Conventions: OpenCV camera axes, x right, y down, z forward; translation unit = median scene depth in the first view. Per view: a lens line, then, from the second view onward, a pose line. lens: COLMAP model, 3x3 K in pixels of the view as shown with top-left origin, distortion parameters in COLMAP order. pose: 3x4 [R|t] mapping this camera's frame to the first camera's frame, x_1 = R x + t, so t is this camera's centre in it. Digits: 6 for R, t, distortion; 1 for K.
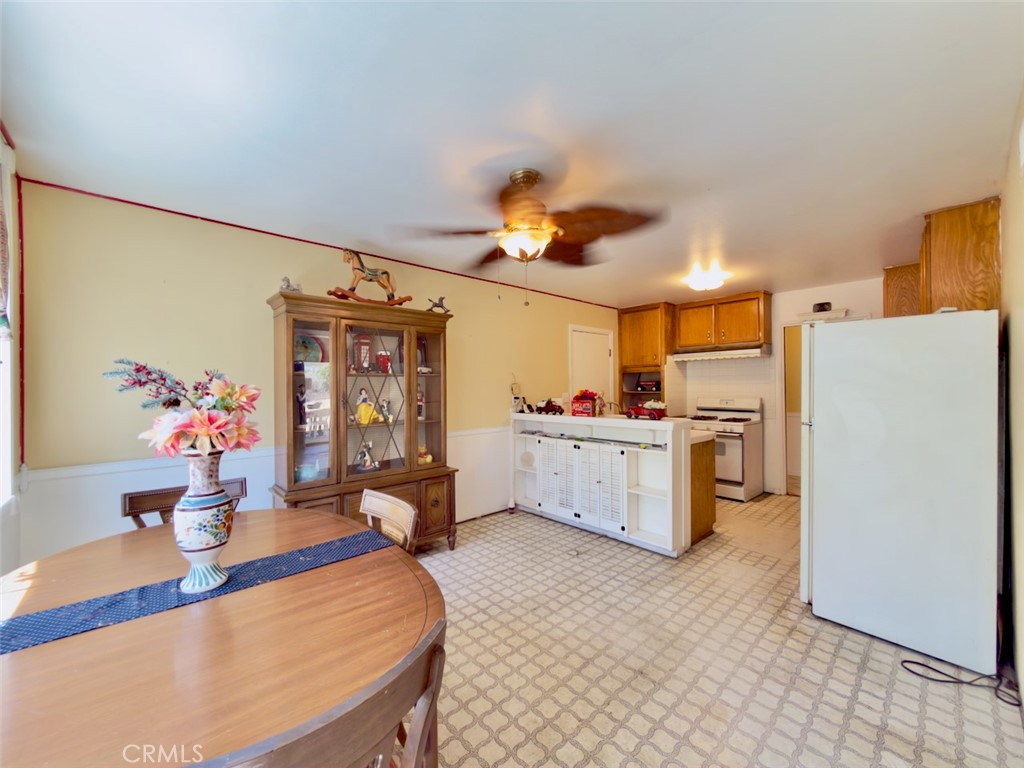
lens RADIAL K [[408.8, 0, 513.5], [0, 408.8, 382.7], [0, 0, 1]] dist [-0.001161, 0.000045]
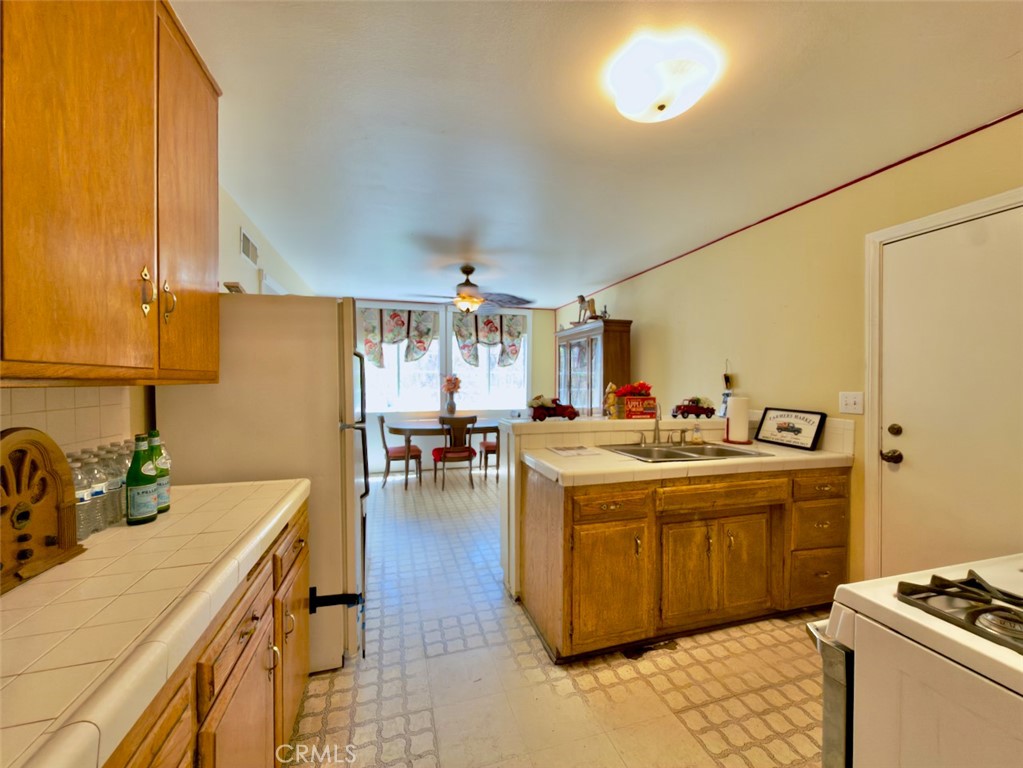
lens RADIAL K [[410.3, 0, 512.1], [0, 410.3, 384.5], [0, 0, 1]] dist [-0.001824, 0.000066]
pose [[-0.444505, 0.016641, -0.895622, 0.709056], [0.008883, 0.999860, 0.014169, 0.006852], [0.895732, -0.001657, -0.444591, 0.864836]]
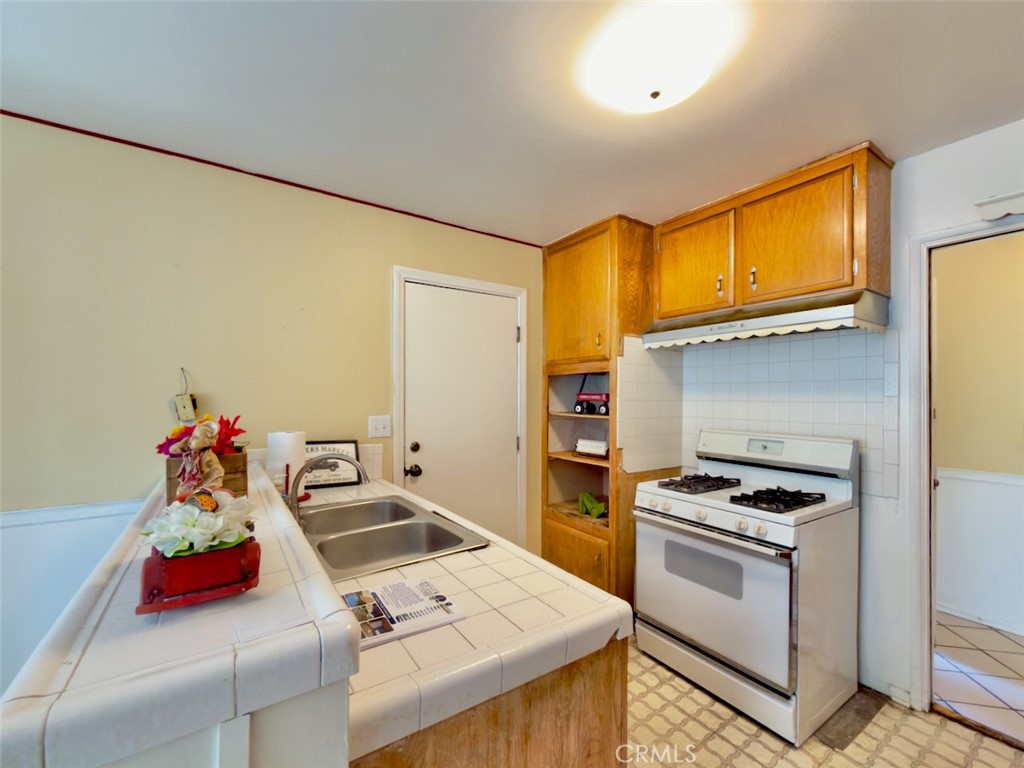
lens RADIAL K [[422.8, 0, 510.7], [0, 422.8, 393.1], [0, 0, 1]] dist [-0.004000, -0.000225]
pose [[0.986959, 0.012754, -0.160466, 0.348688], [-0.012576, 0.999919, 0.002130, -0.003222], [0.160480, -0.000084, 0.987039, 0.558314]]
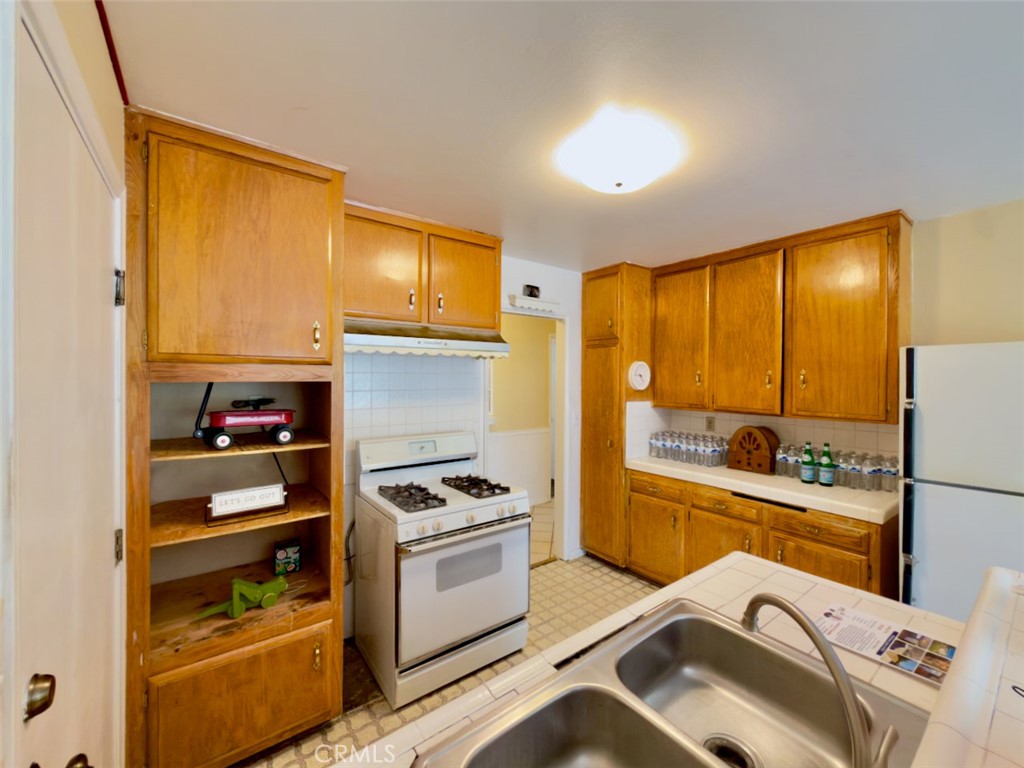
lens RADIAL K [[408.8, 0, 512.2], [0, 408.8, 387.3], [0, 0, 1]] dist [-0.001161, 0.000045]
pose [[0.120403, -0.005237, 0.992711, 0.065676], [-0.006960, 0.999957, 0.006119, -0.026514], [-0.992701, -0.007646, 0.120361, 0.872189]]
